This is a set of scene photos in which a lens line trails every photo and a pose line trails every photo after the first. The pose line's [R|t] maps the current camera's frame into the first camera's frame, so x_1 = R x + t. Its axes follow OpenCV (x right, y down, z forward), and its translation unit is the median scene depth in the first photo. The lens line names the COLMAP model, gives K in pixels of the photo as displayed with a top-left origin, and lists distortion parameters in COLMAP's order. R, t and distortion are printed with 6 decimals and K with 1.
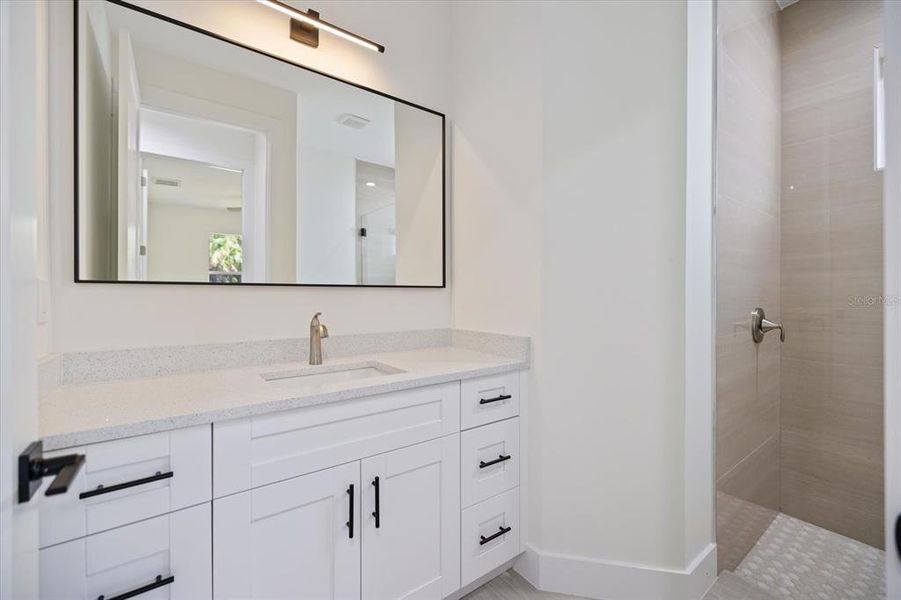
lens RADIAL K [[383.5, 0, 454.2], [0, 383.5, 292.3], [0, 0, 1]] dist [-0.001488, -0.000464]
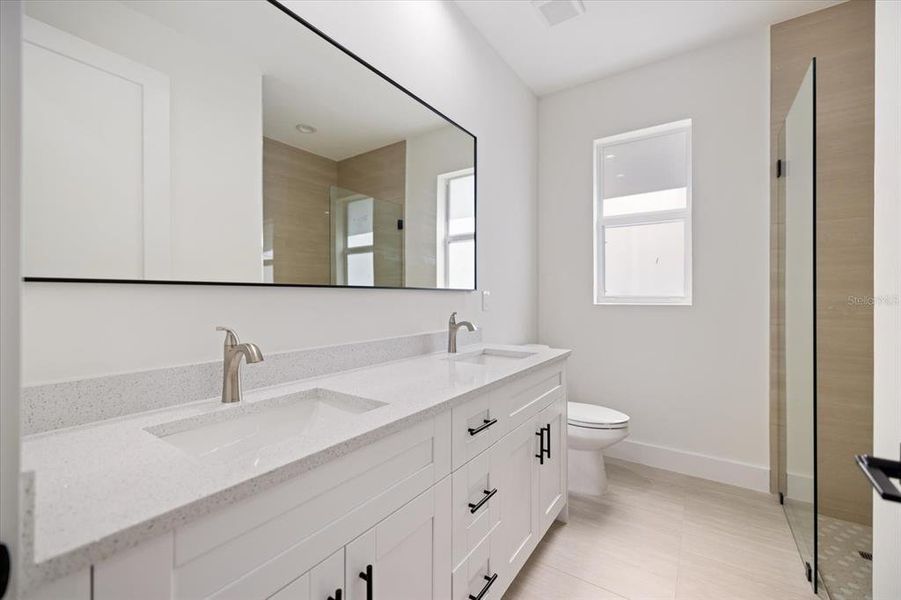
lens RADIAL K [[383.5, 0, 454.2], [0, 383.5, 292.3], [0, 0, 1]] dist [-0.001488, -0.000464]
pose [[0.943281, 0.004965, 0.331959, -0.242588], [-0.003874, 0.999985, -0.003949, -0.006170], [-0.331974, 0.002439, 0.943285, 0.252720]]
